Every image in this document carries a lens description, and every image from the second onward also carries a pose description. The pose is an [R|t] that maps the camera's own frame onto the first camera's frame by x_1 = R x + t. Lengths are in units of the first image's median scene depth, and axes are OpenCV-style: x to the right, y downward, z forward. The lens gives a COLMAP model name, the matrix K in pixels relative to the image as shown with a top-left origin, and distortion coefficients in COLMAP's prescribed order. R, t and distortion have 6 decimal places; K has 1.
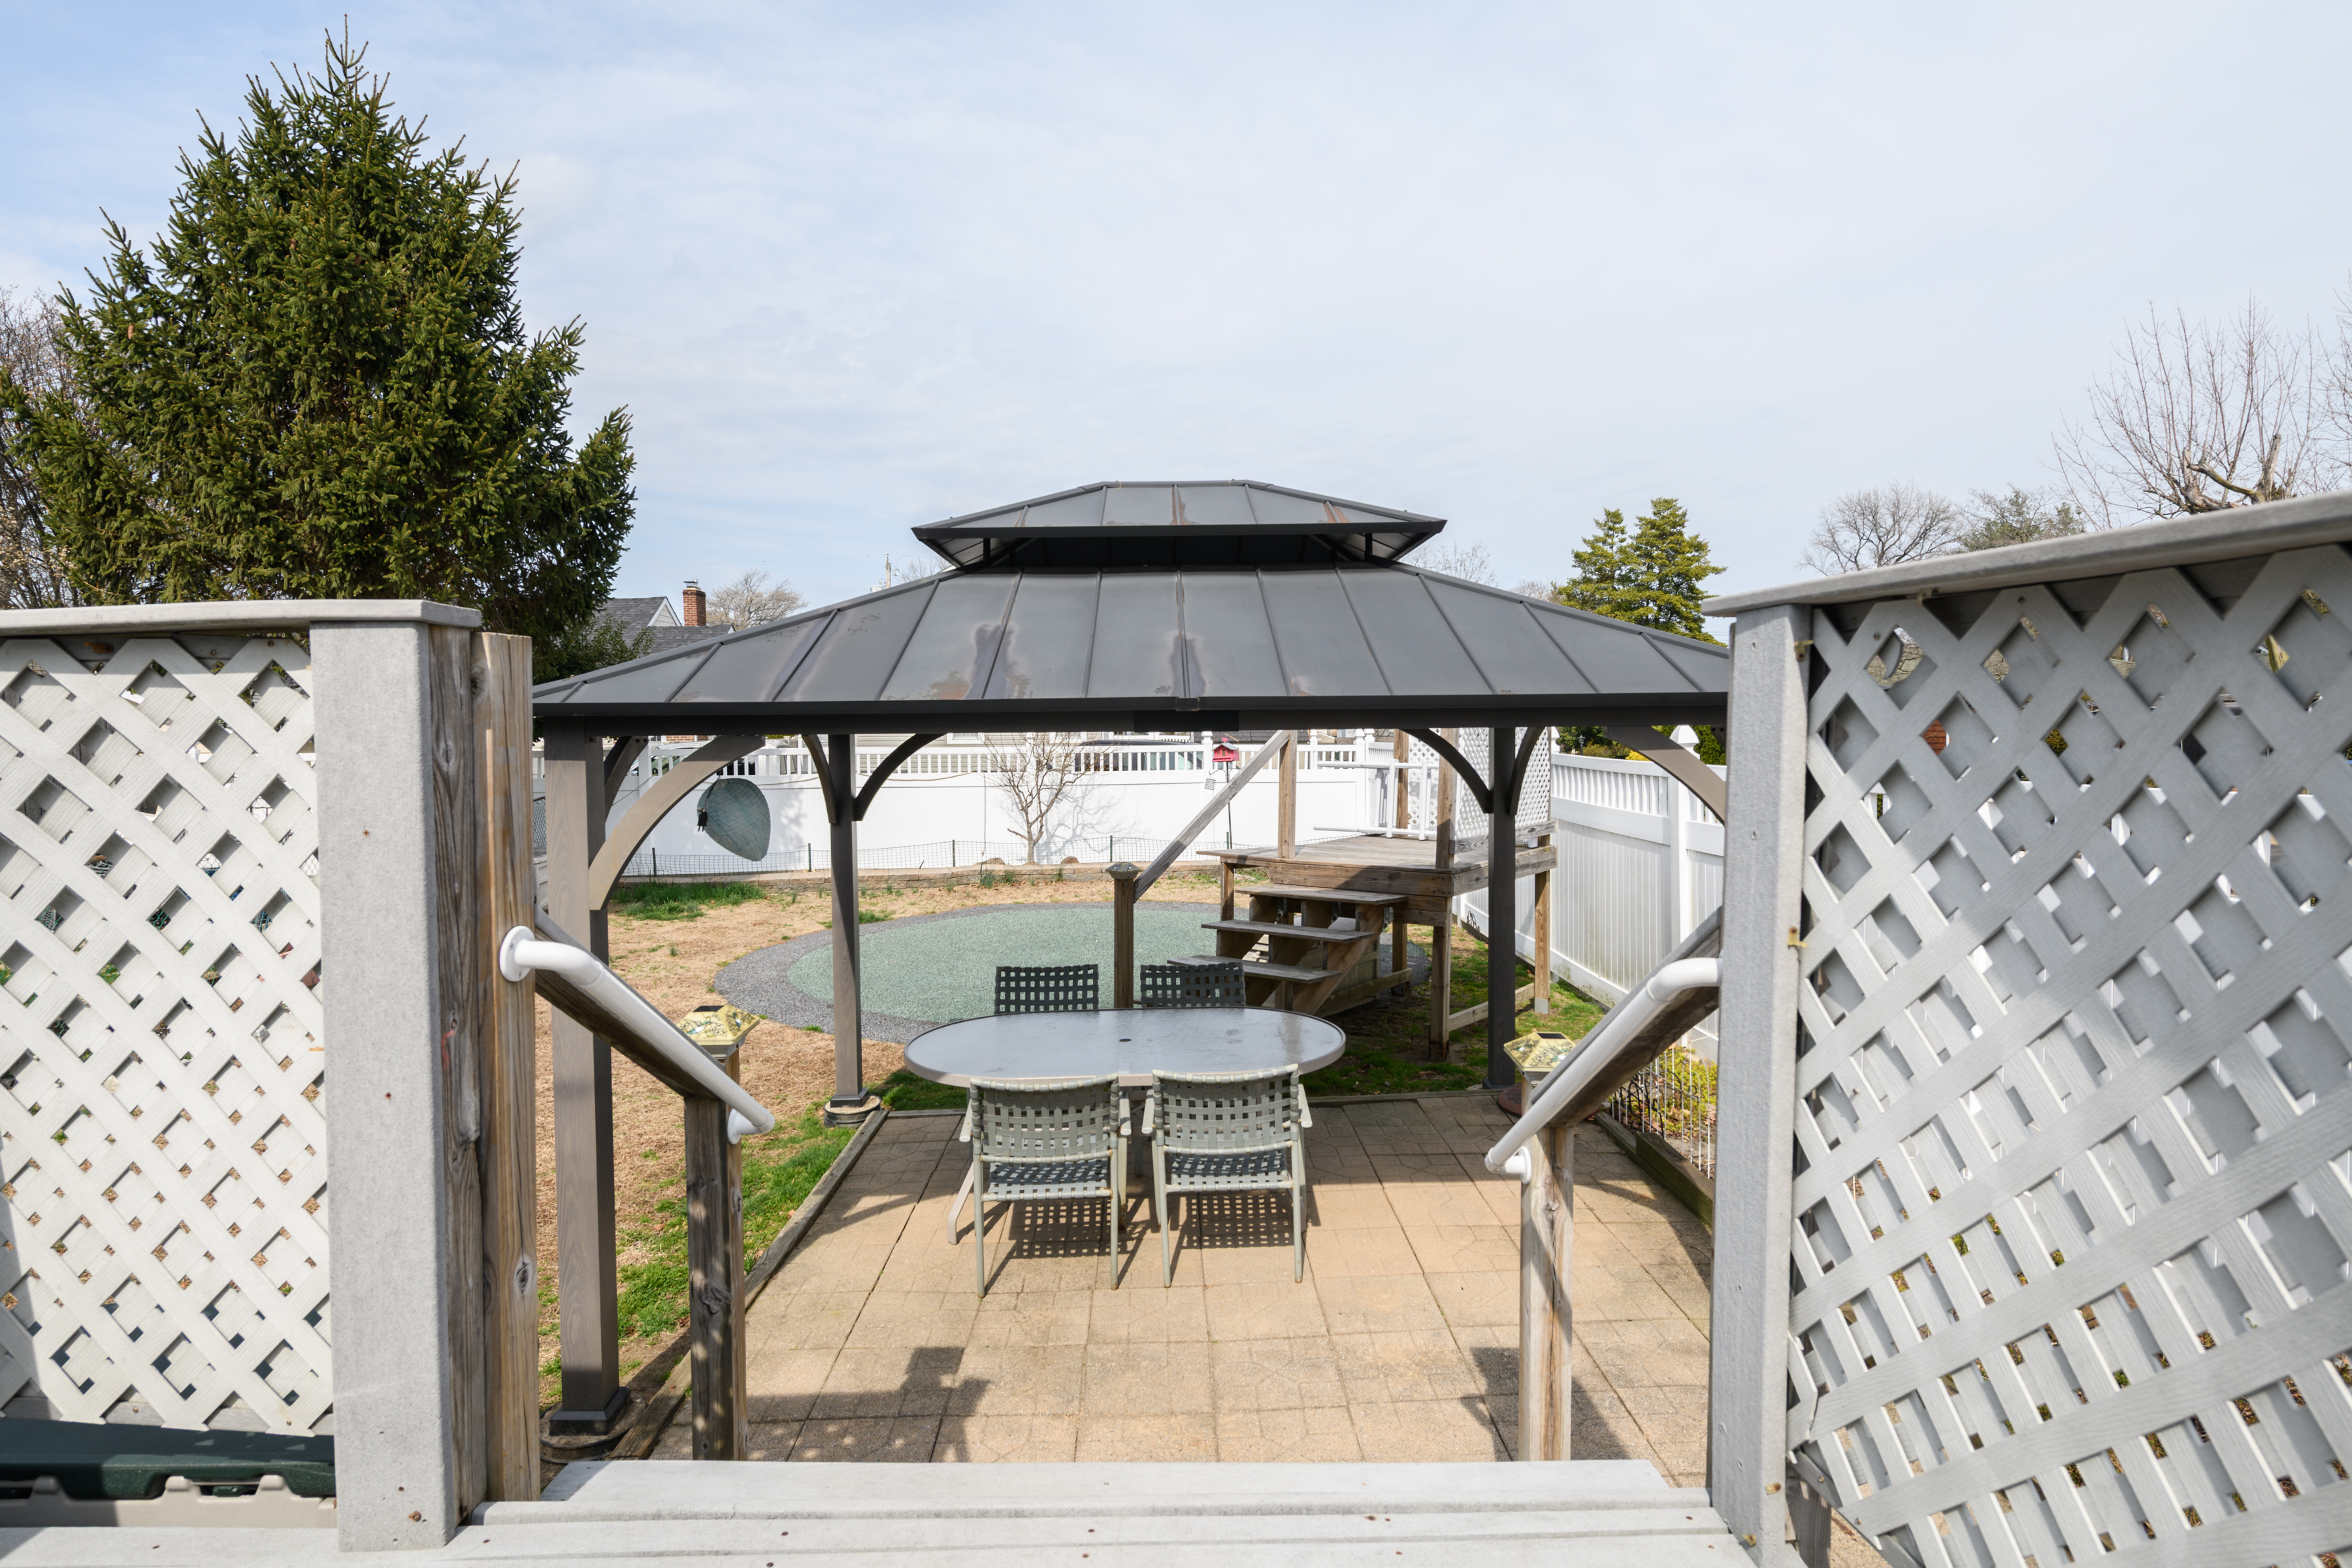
lens RADIAL K [[1220.2, 0, 1169.5], [0, 1220.2, 768.9], [0, 0, 1]] dist [0.010410, -0.004378]
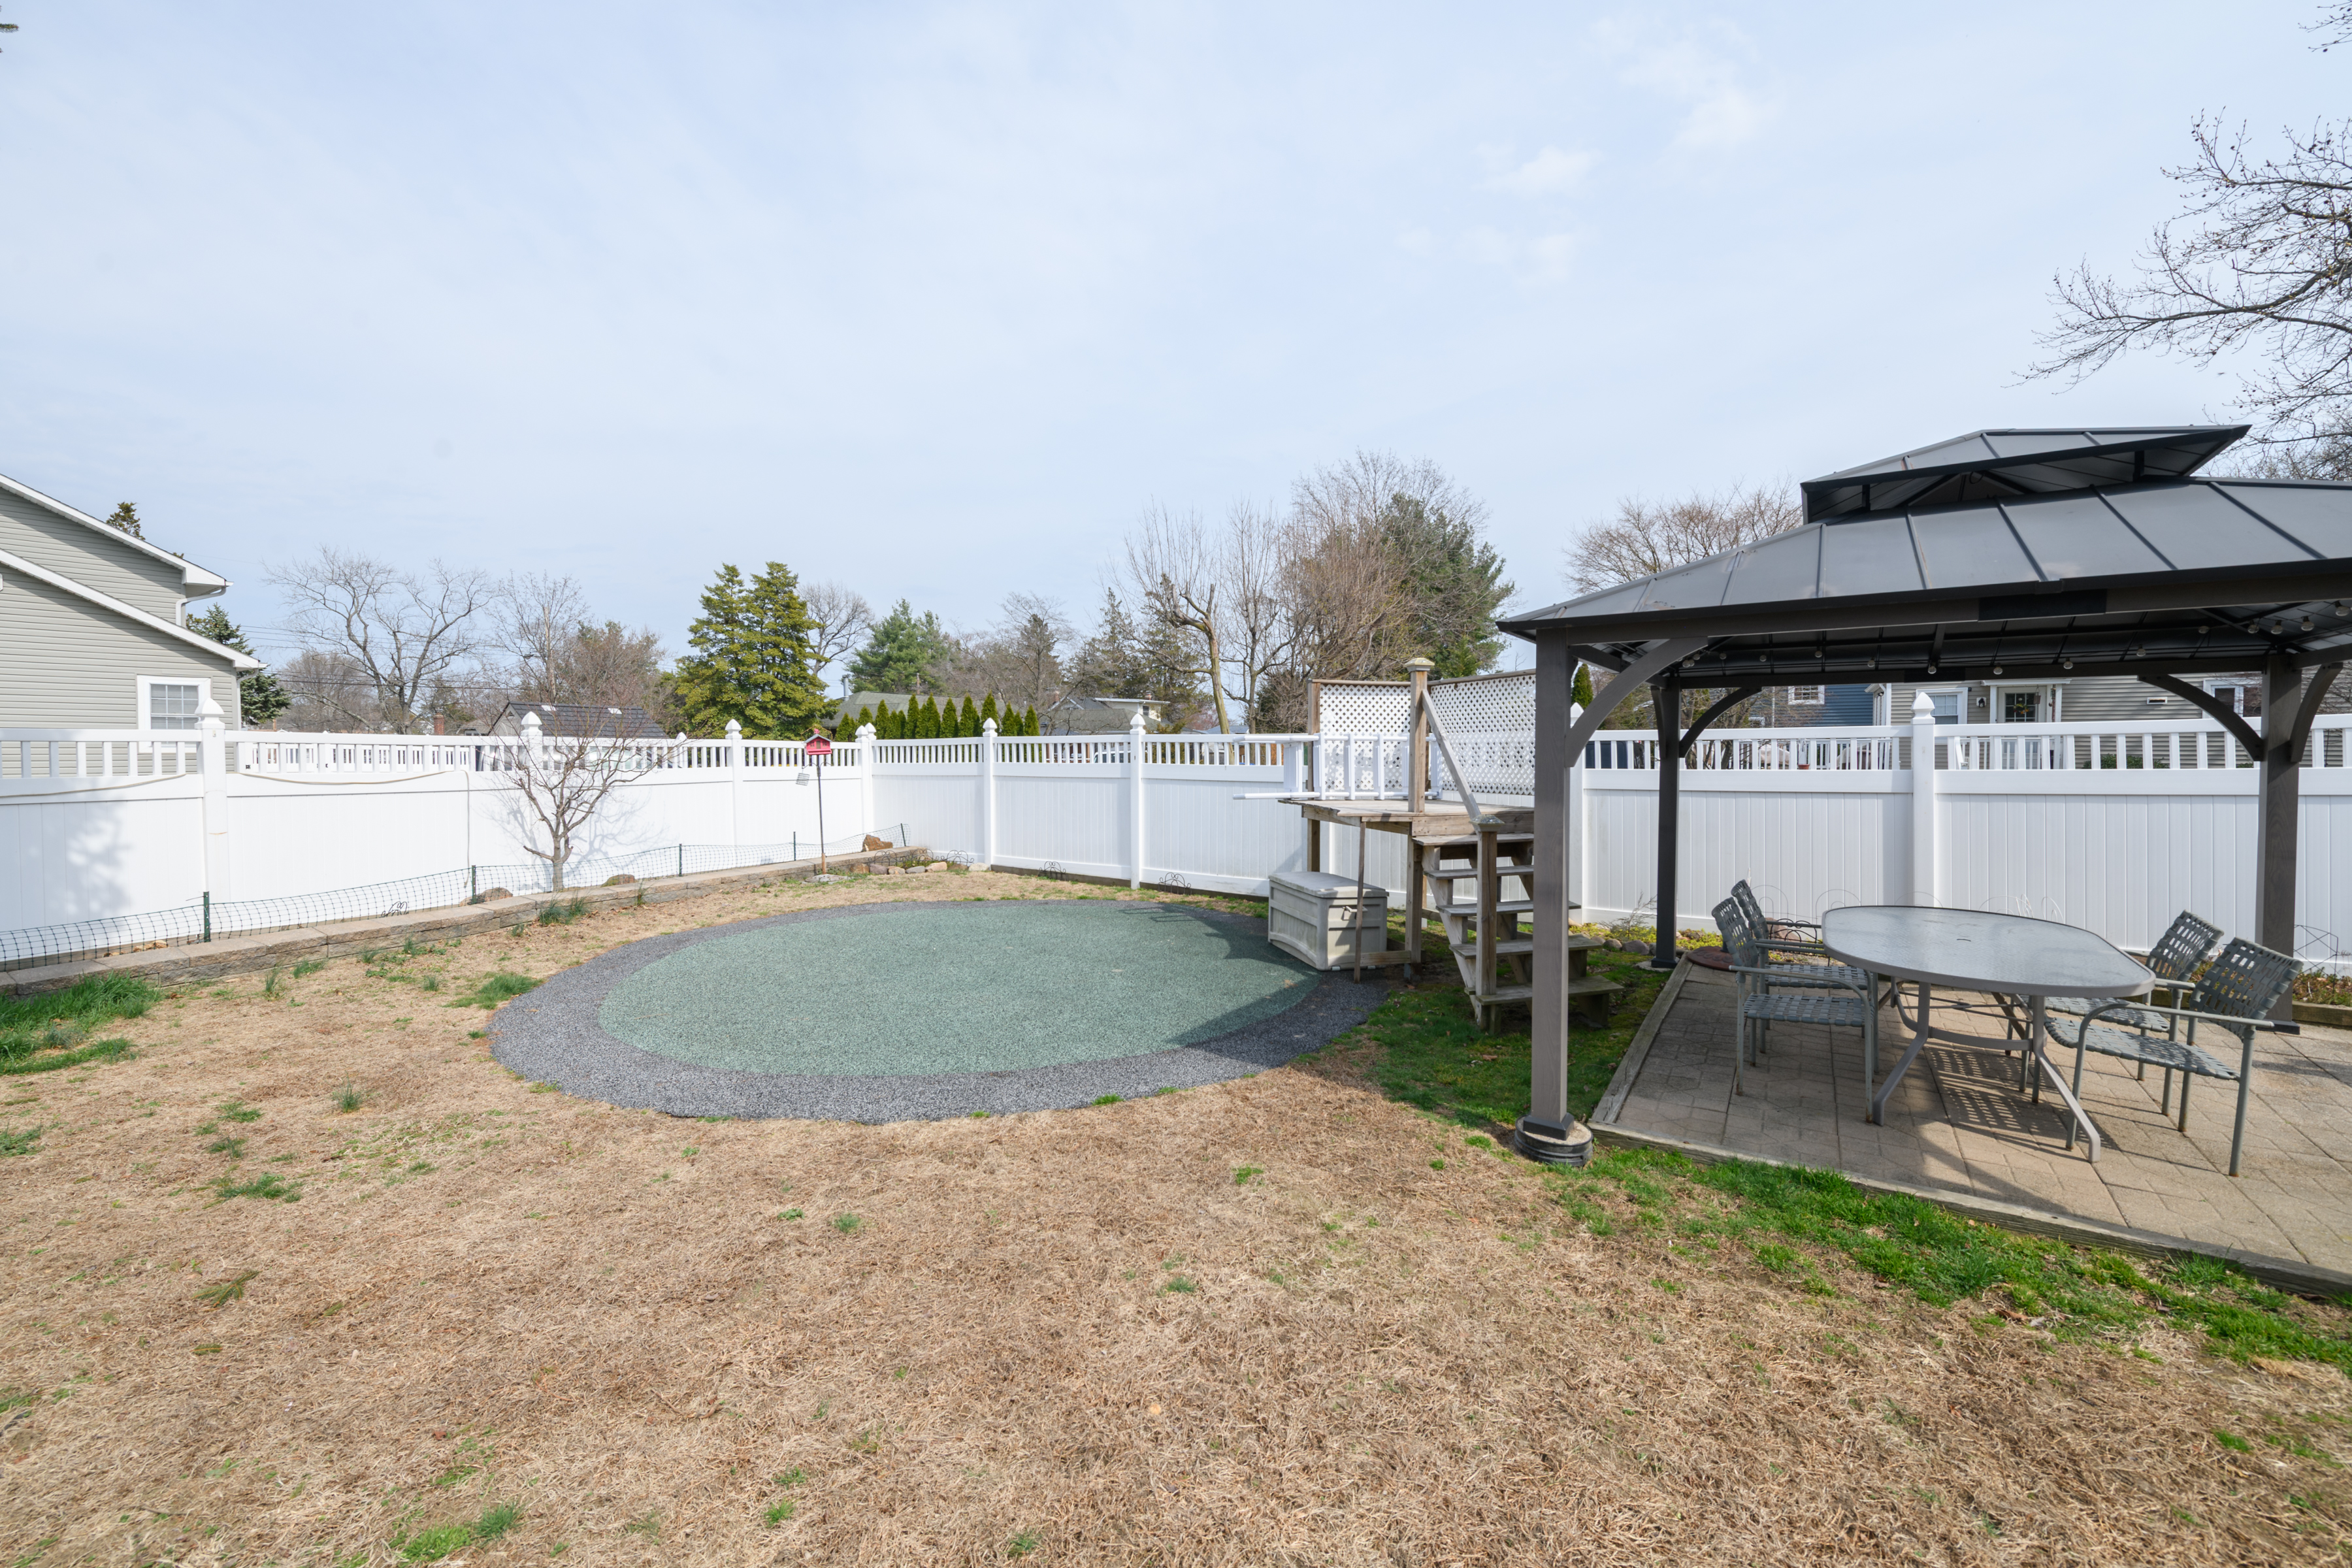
lens RADIAL K [[933.0, 0, 1182.1], [0, 933.0, 776.2], [0, 0, 1]] dist [-0.000265, -0.002503]
pose [[0.580621, -0.014631, 0.814043, -0.666252], [0.026142, 0.999658, -0.000679, 0.032090], [-0.813754, 0.021675, 0.580805, 0.635907]]
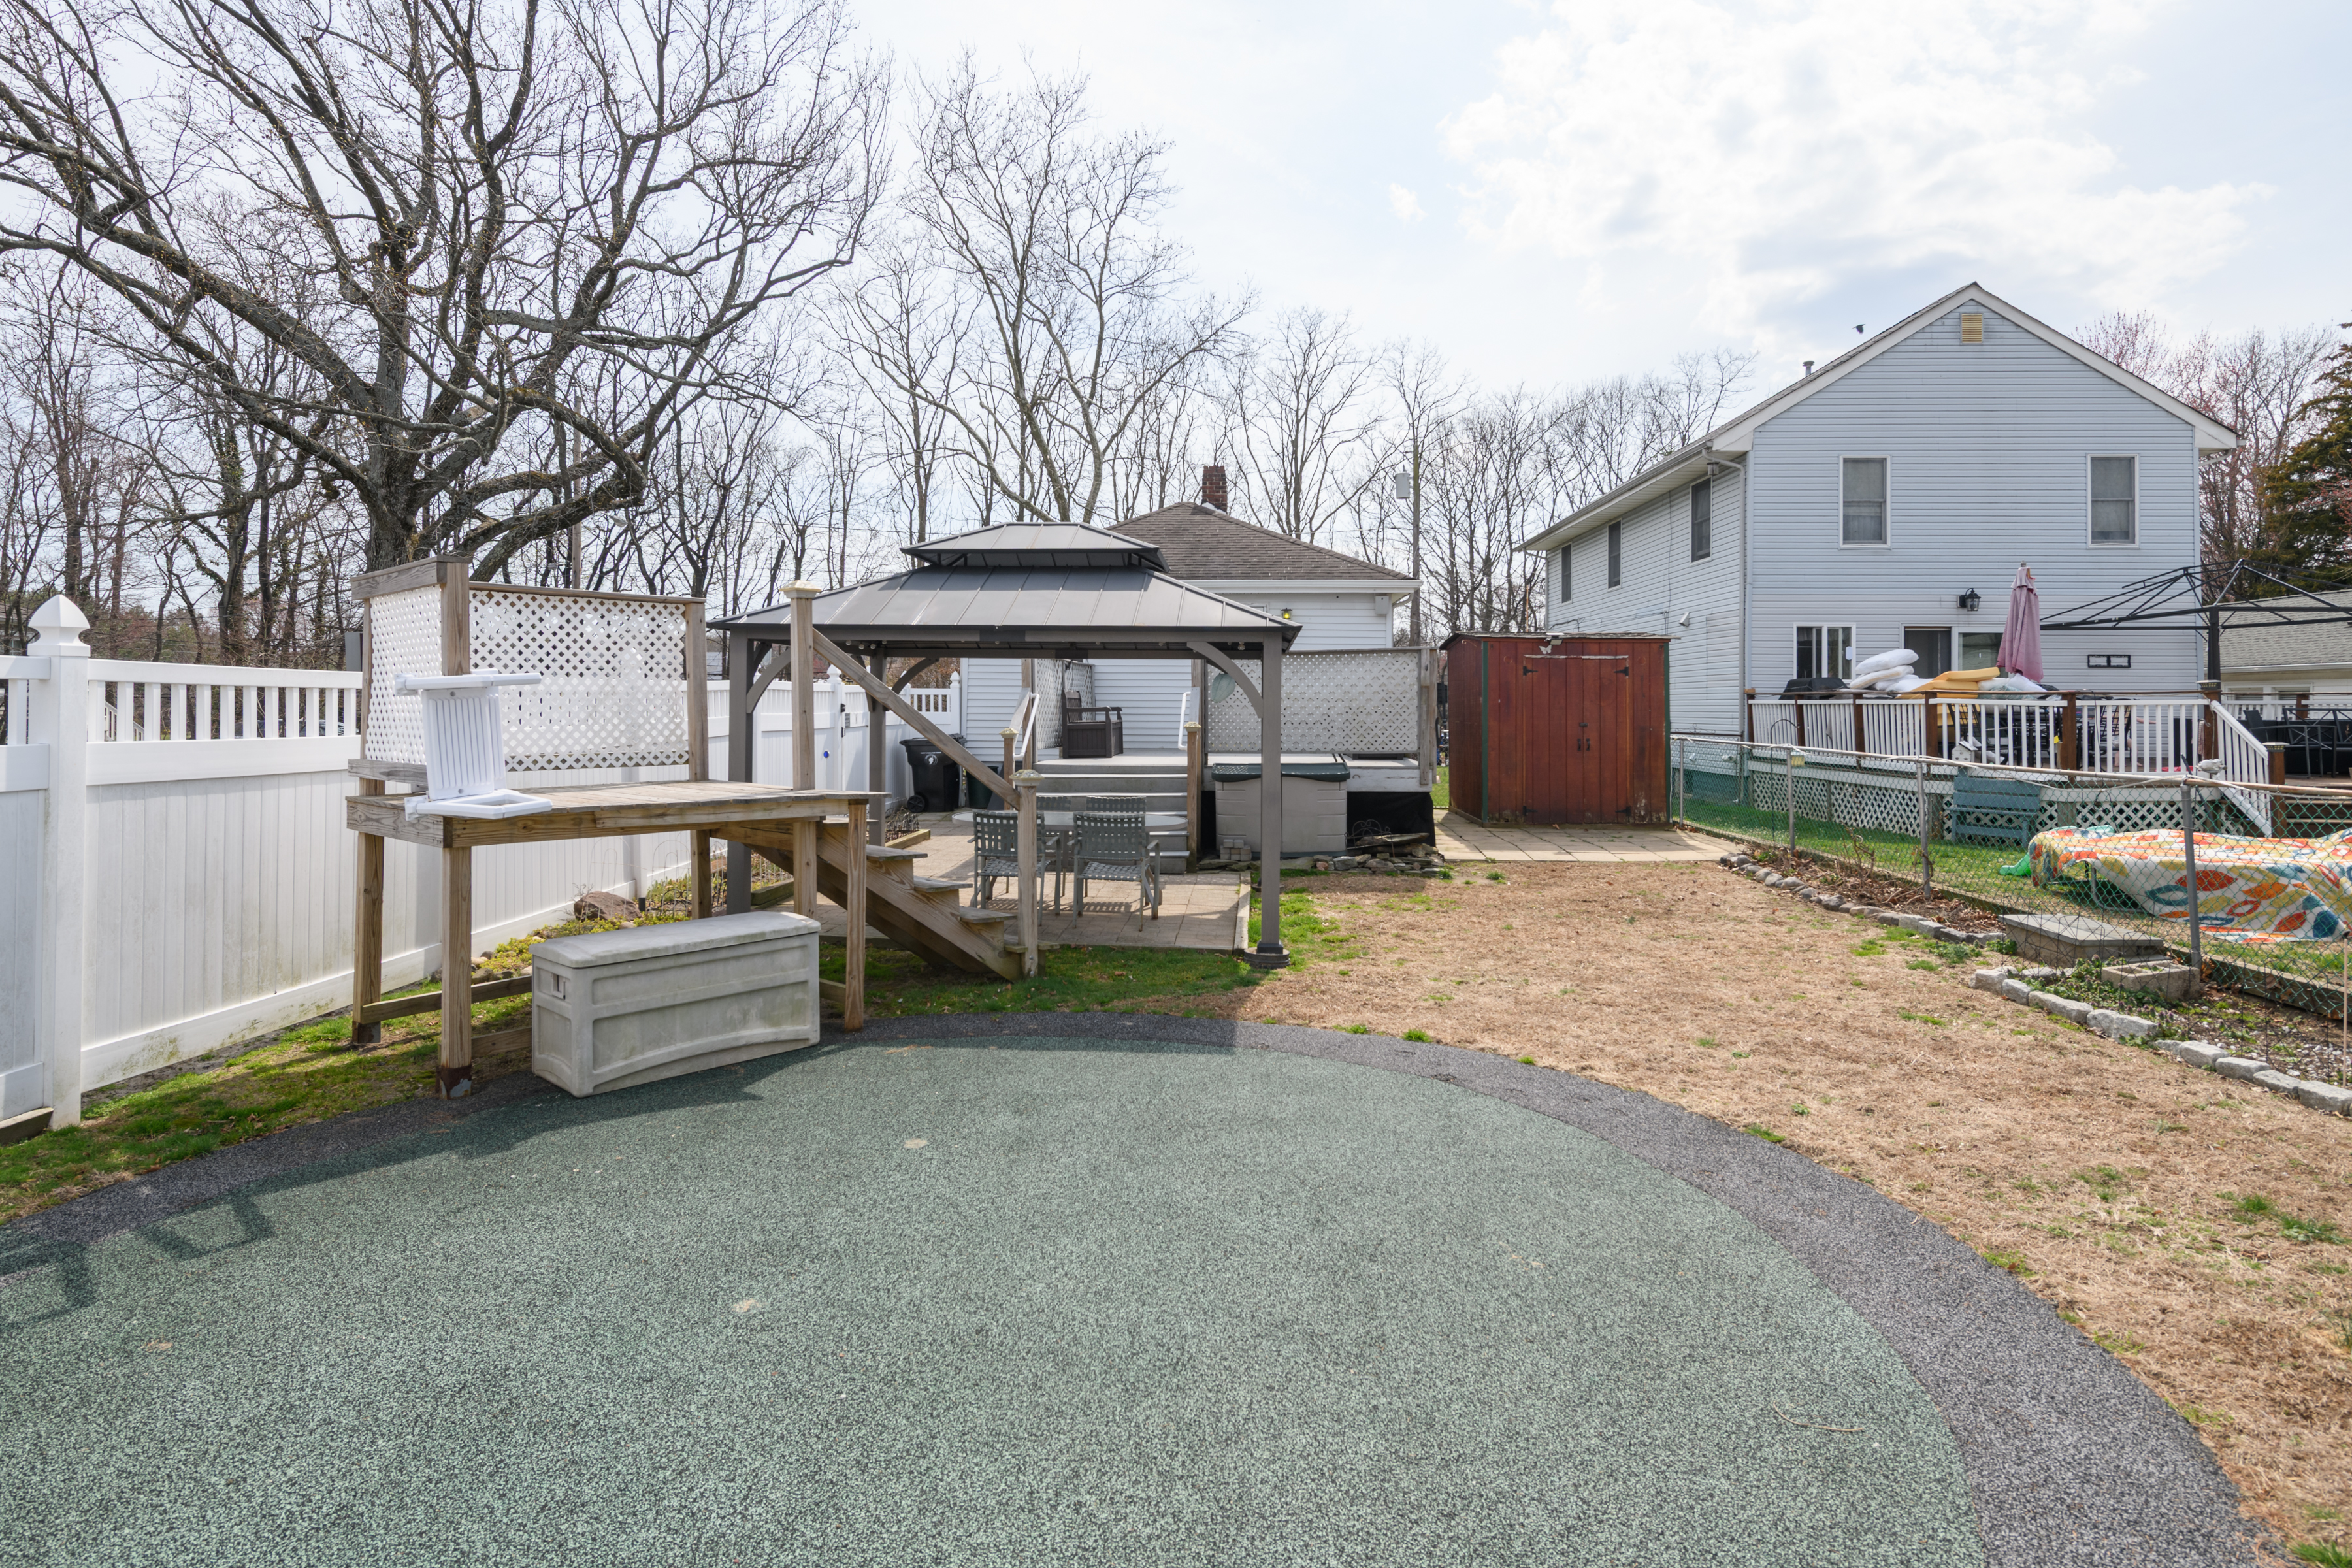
lens RADIAL K [[1220.2, 0, 1187.8], [0, 1220.2, 712.1], [0, 0, 1]] dist [0.010410, -0.004378]
pose [[-0.998153, 0.003193, 0.060663, -0.190402], [0.005837, 0.999038, 0.043456, -0.012409], [-0.060466, 0.043730, -0.997212, 1.679437]]
